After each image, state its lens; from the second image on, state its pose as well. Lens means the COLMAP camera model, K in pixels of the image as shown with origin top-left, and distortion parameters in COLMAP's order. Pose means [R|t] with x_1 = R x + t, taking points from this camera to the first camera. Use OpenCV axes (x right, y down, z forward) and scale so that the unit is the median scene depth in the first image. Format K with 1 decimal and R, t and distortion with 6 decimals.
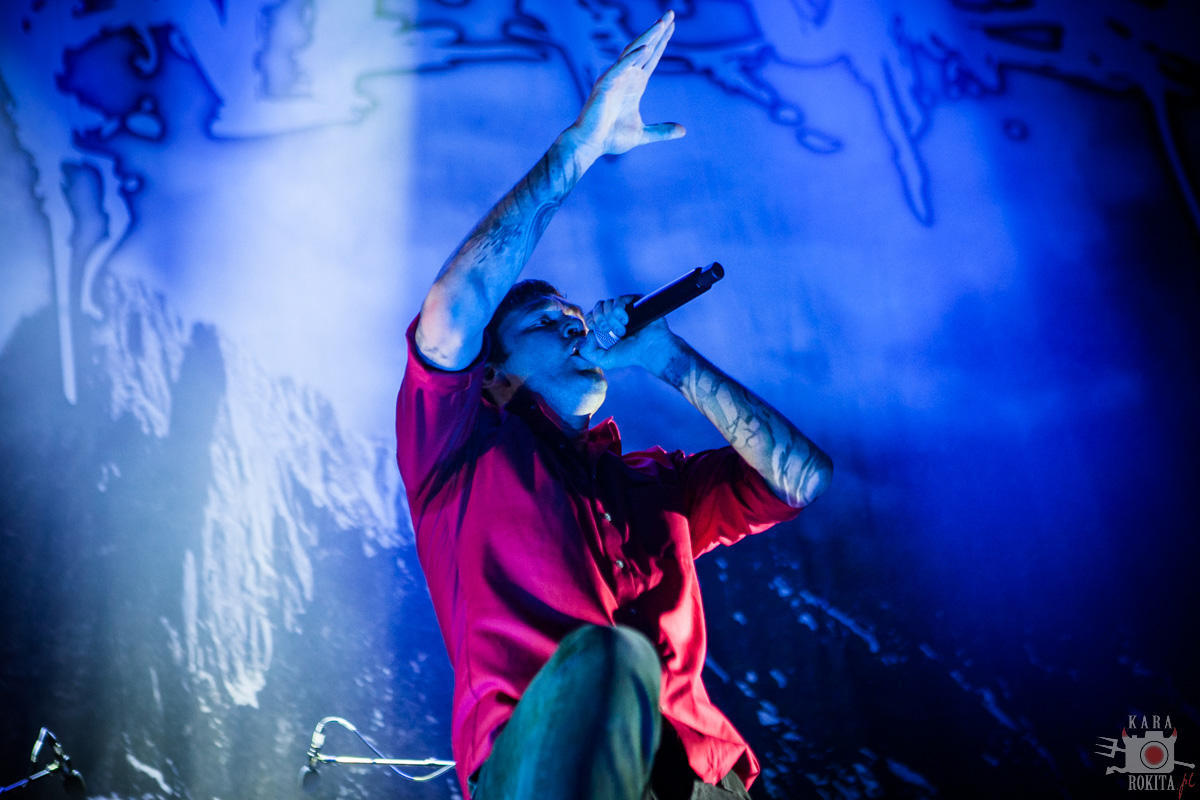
lens RADIAL K [[2363.8, 0, 599.3], [0, 2363.8, 399.9], [0, 0, 1]] dist [0.231110, 0.062199]
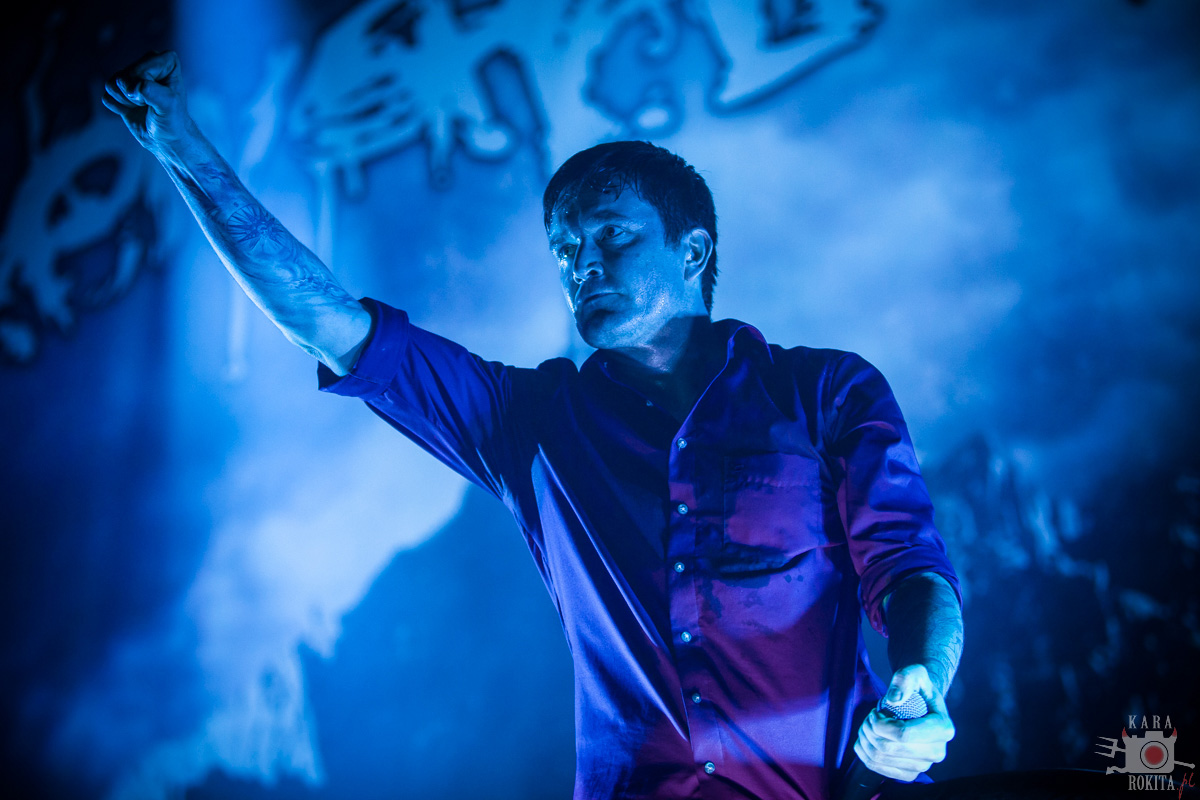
lens RADIAL K [[3029.9, 0, 603.0], [0, 3029.9, 399.5], [0, 0, 1]] dist [-0.064786, -0.584879]
pose [[0.690344, -0.173841, -0.702285, 0.590066], [0.266608, 0.963517, 0.023570, -0.042898], [0.672566, -0.203506, 0.711506, 0.132498]]
